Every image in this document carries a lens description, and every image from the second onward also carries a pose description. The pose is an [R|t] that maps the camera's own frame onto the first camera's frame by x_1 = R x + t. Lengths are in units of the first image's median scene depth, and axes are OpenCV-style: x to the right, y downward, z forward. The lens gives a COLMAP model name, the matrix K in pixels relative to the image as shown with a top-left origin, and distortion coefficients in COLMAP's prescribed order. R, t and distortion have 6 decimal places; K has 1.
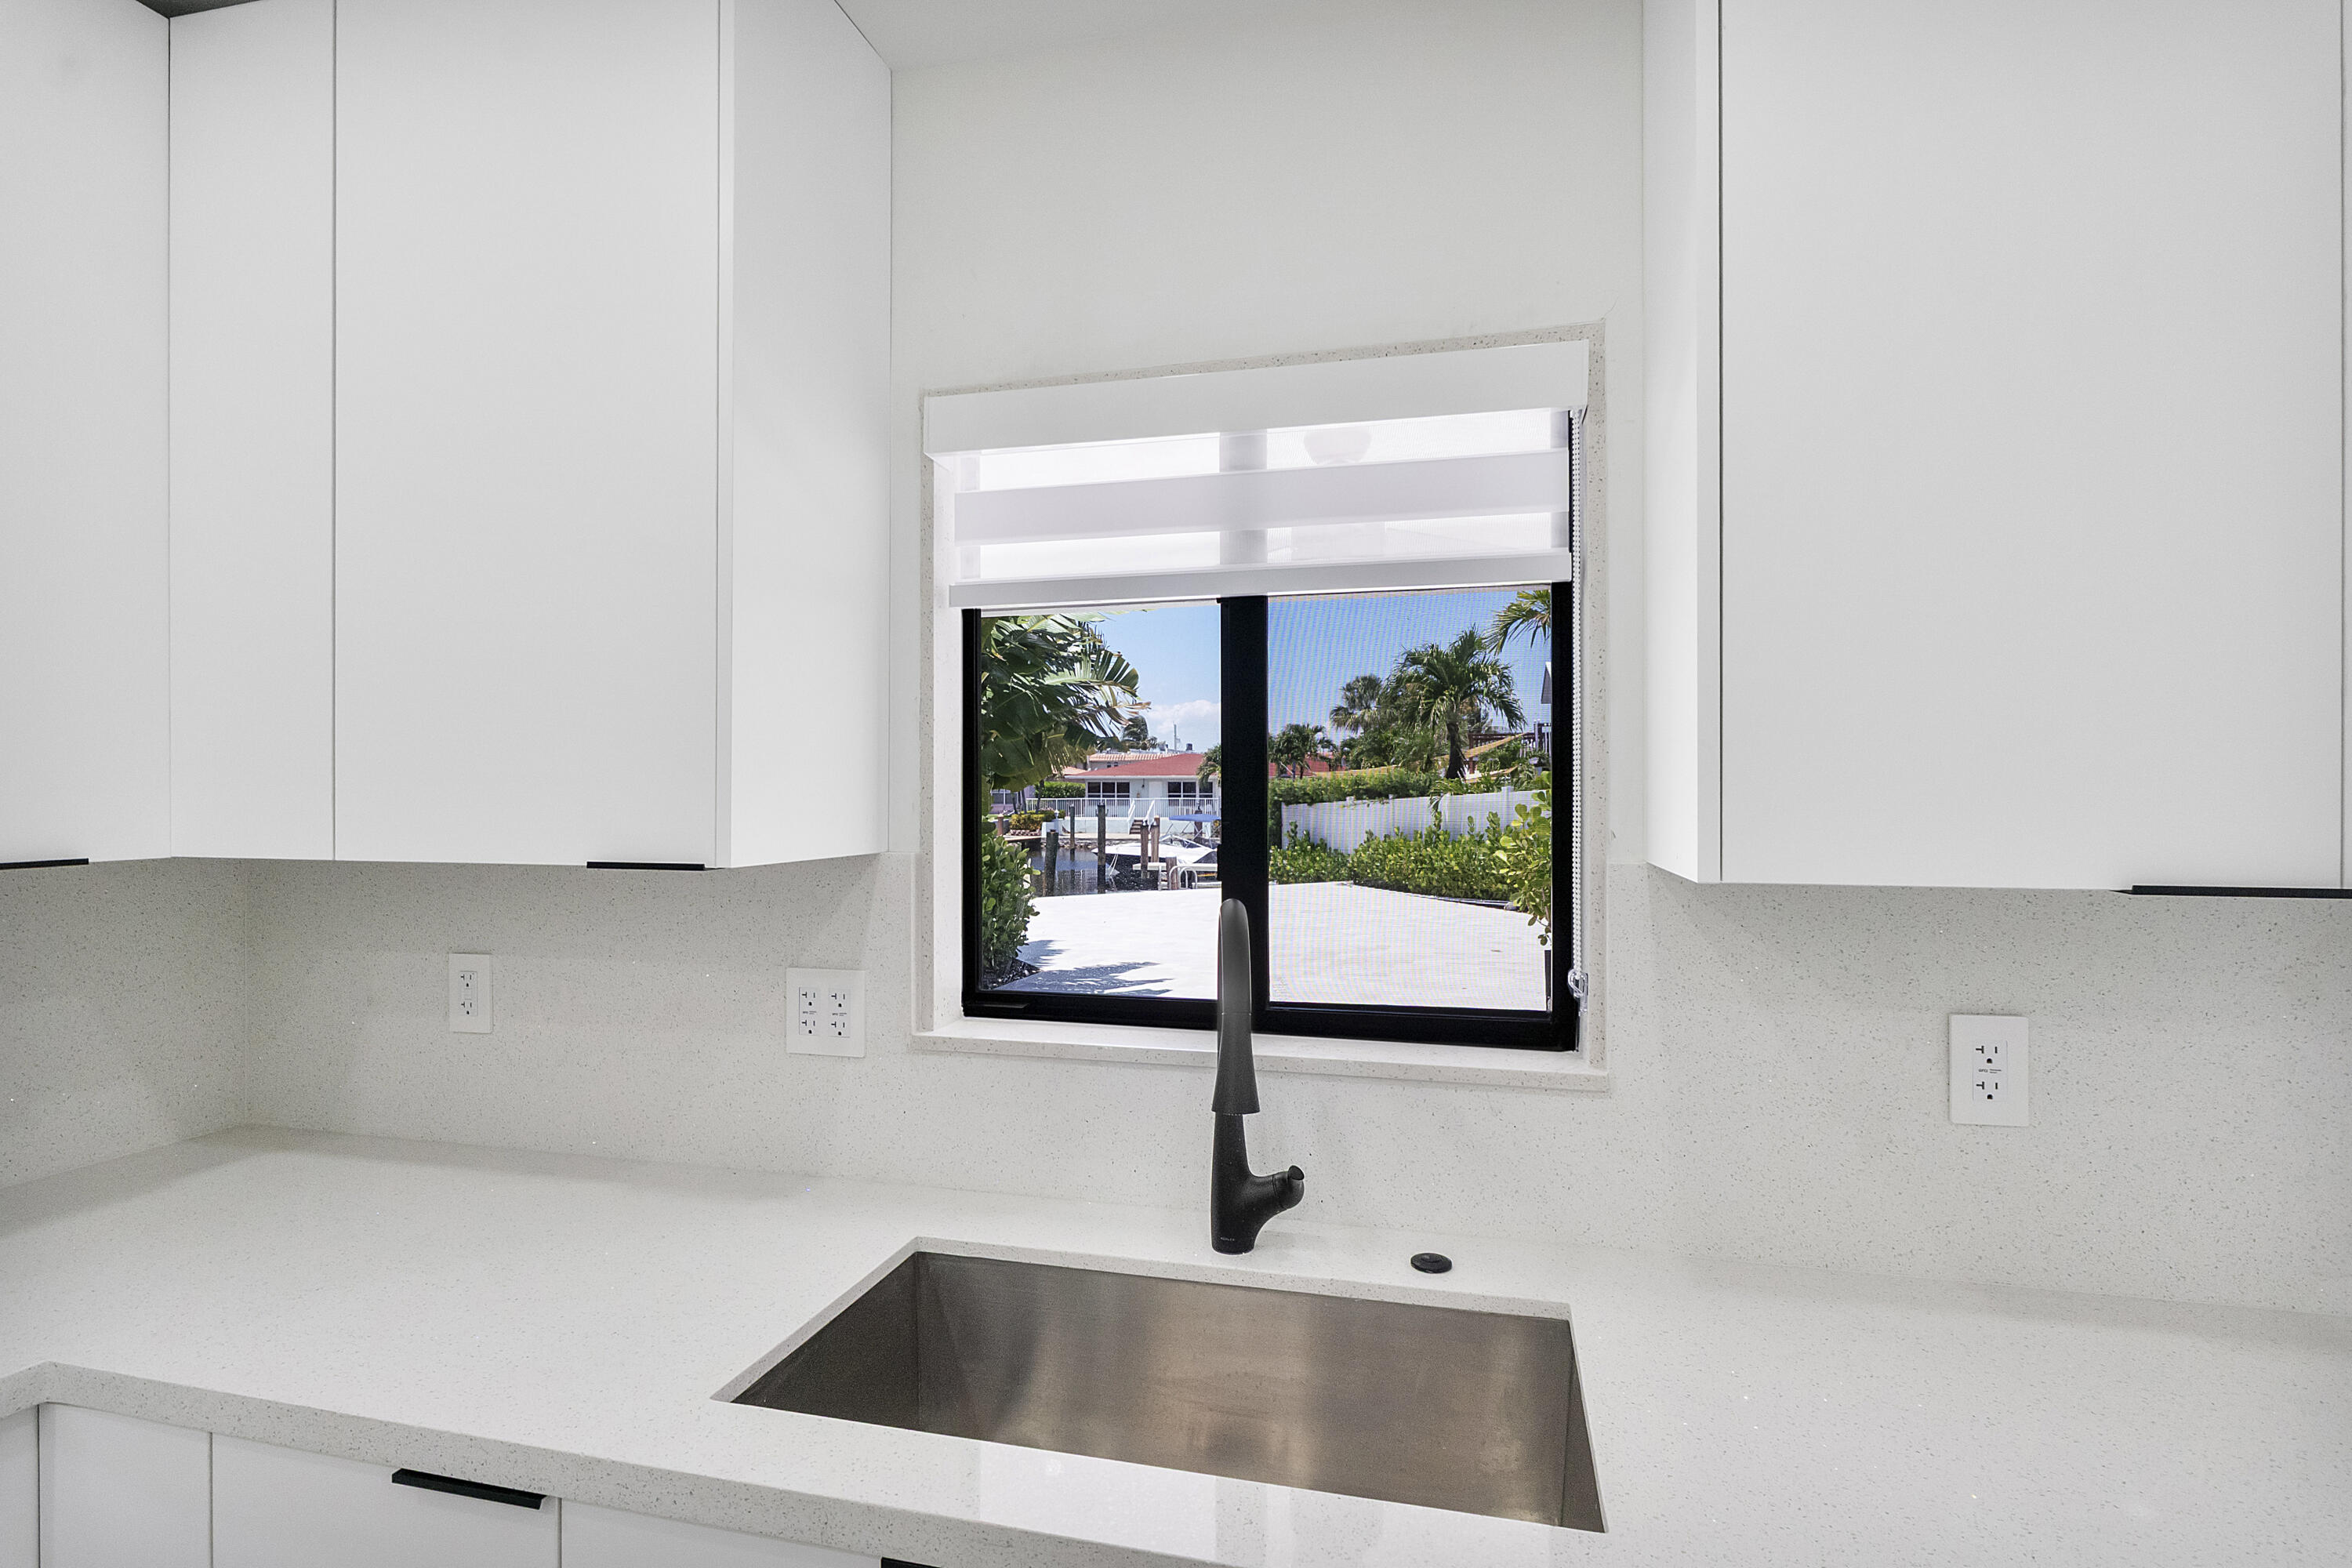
lens RADIAL K [[1169.8, 0, 1288.2], [0, 1169.8, 806.4], [0, 0, 1]] dist [-0.004369, 0.001161]
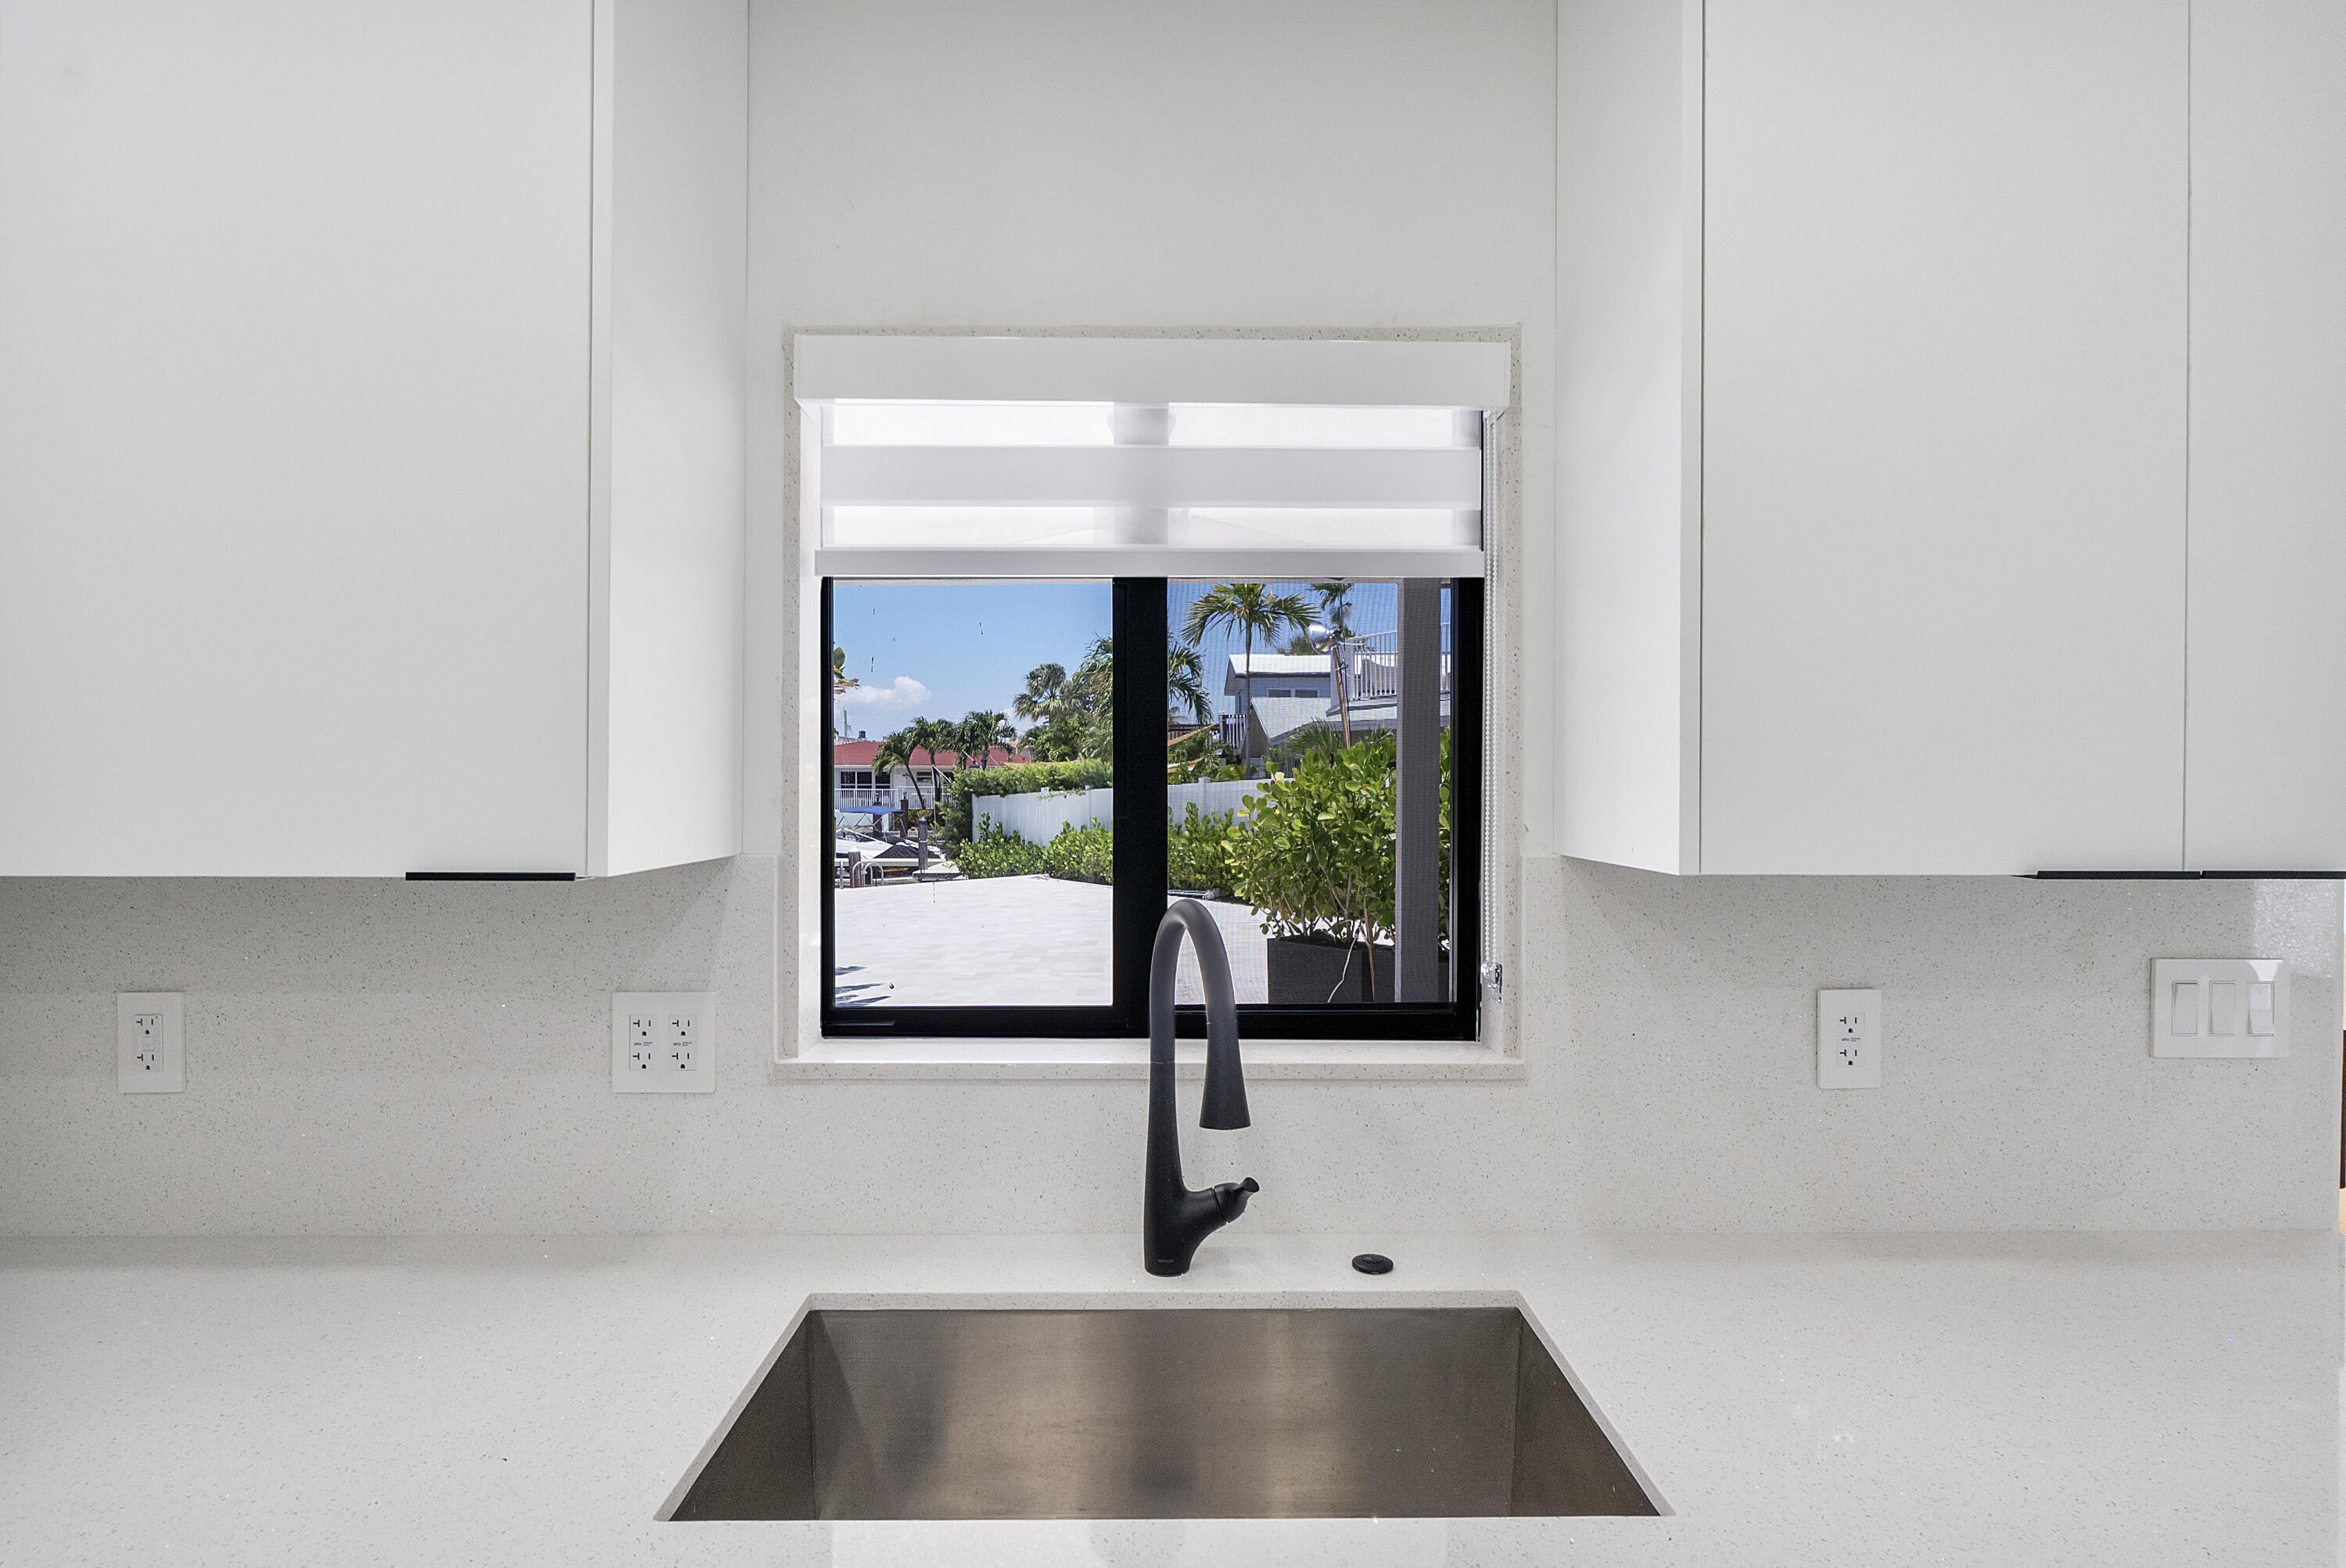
lens RADIAL K [[1166.8, 0, 1269.7], [0, 1166.8, 802.7], [0, 0, 1]] dist [-0.004369, 0.001161]
pose [[0.967065, -0.001888, 0.254521, -0.197001], [0.000701, 0.999988, 0.004752, -0.003387], [-0.254527, -0.004417, 0.967056, 0.067098]]
